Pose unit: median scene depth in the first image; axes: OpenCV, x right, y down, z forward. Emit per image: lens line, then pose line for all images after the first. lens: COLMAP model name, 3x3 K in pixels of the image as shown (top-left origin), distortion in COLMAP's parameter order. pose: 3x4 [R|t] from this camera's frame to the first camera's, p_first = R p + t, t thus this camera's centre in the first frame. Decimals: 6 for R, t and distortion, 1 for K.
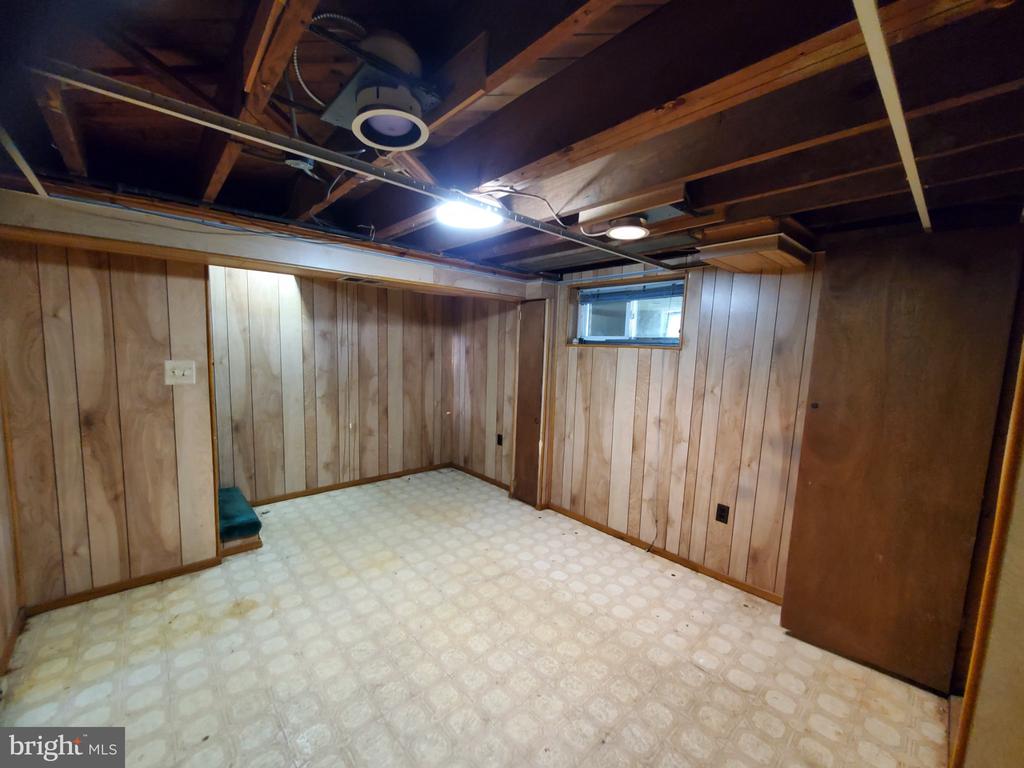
lens RADIAL K [[407.6, 0, 508.1], [0, 407.6, 390.2], [0, 0, 1]] dist [0.000404, -0.001386]
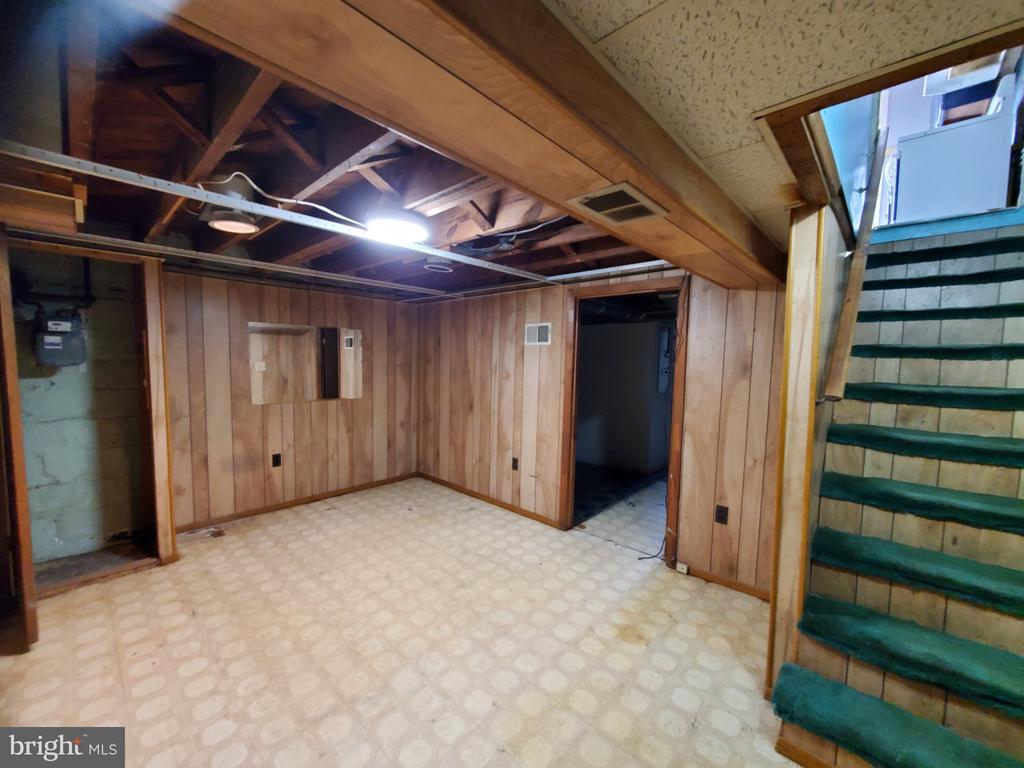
lens RADIAL K [[407.6, 0, 507.2], [0, 407.6, 387.0], [0, 0, 1]] dist [0.000404, -0.001386]
pose [[-0.994977, -0.042101, -0.090816, -0.246637], [-0.057040, 0.984005, 0.168764, -0.176832], [0.082259, 0.173096, -0.981464, 1.764472]]
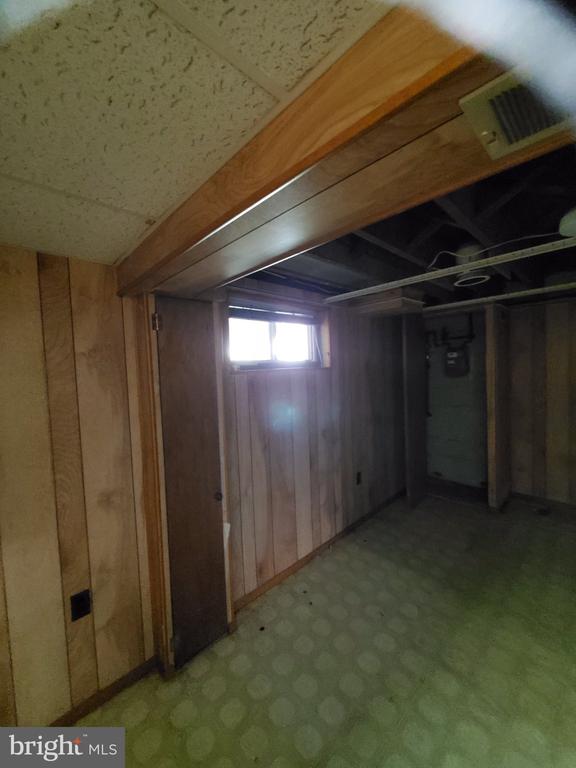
lens RADIAL K [[305.7, 0, 284.1], [0, 305.7, 382.7], [0, 0, 1]] dist [0.000404, -0.001386]
pose [[-0.040980, -0.078730, 0.996053, -0.612499], [0.143421, 0.986104, 0.083844, -0.193265], [-0.988813, 0.146291, -0.029119, 1.423272]]
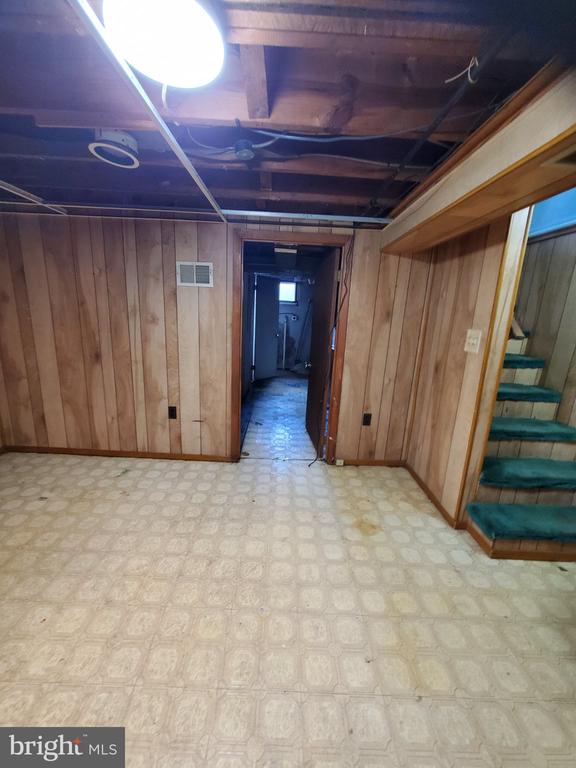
lens RADIAL K [[305.7, 0, 285.7], [0, 305.7, 381.6], [0, 0, 1]] dist [0.000404, -0.001386]
pose [[-0.664745, 0.112850, -0.738497, 0.134780], [-0.141215, 0.951723, 0.272546, -0.097598], [0.733602, 0.285461, -0.616717, 1.227563]]
